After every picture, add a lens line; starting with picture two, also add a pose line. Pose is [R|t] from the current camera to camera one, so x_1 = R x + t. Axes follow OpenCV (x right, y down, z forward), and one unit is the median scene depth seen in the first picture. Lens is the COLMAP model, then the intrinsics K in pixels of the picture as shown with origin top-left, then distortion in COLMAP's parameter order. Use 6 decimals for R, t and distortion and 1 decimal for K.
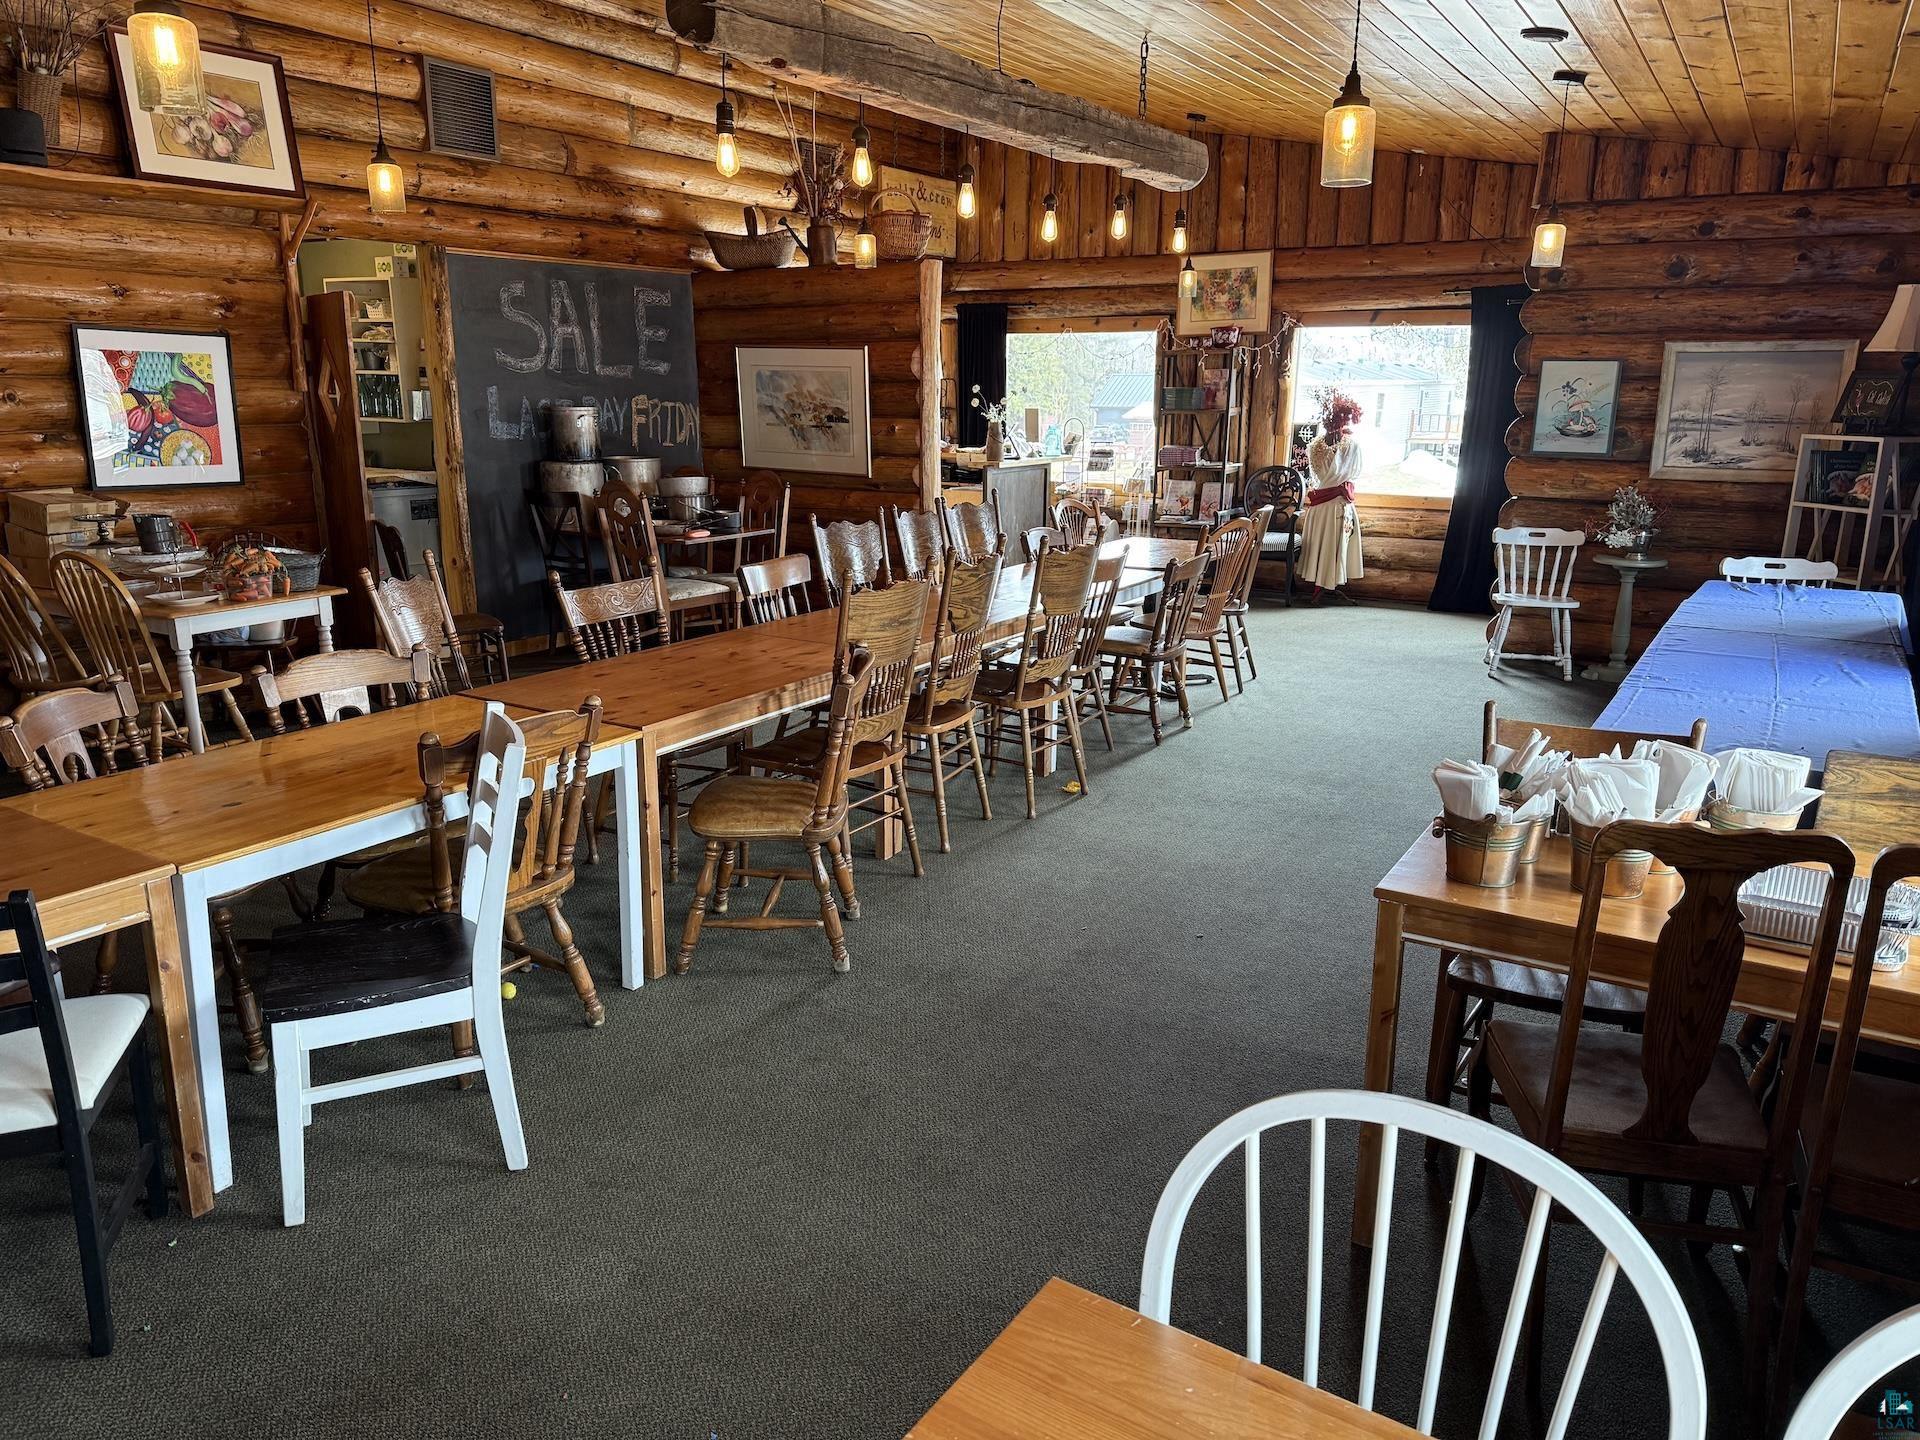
lens RADIAL K [[1348.9, 0, 963.7], [0, 1348.9, 709.4], [0, 0, 1]] dist [0.039436, -0.042992]
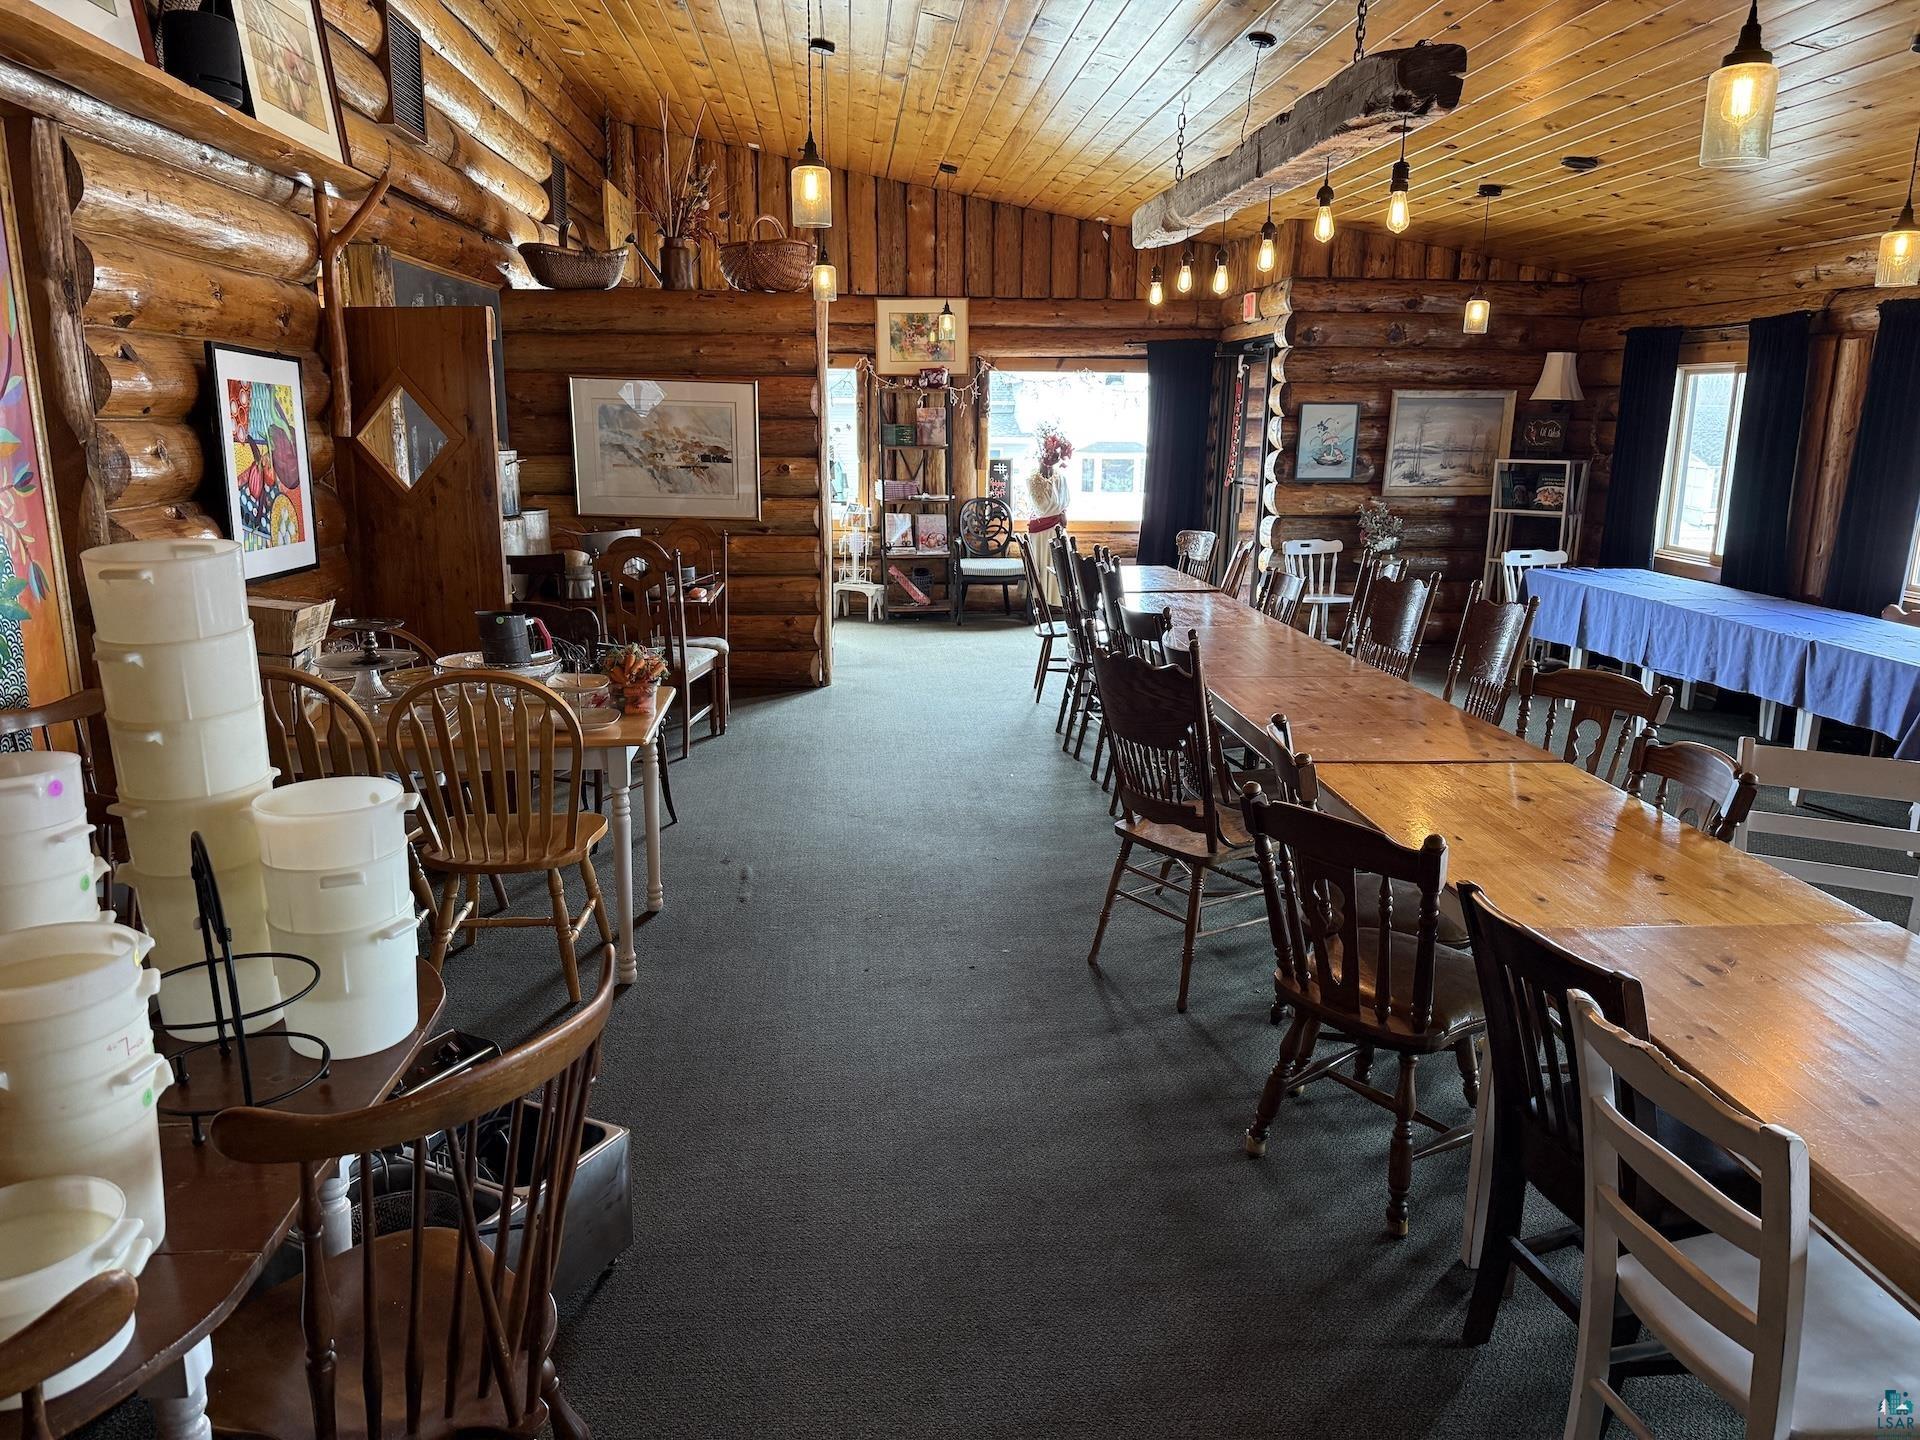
lens RADIAL K [[1348.9, 0, 960.6], [0, 1348.9, 730.3], [0, 0, 1]] dist [0.039436, -0.042992]
pose [[0.811386, -0.128536, 0.570204, -0.517610], [0.134671, 0.990386, 0.031619, -0.040510], [-0.568786, 0.051135, 0.820895, 0.168058]]
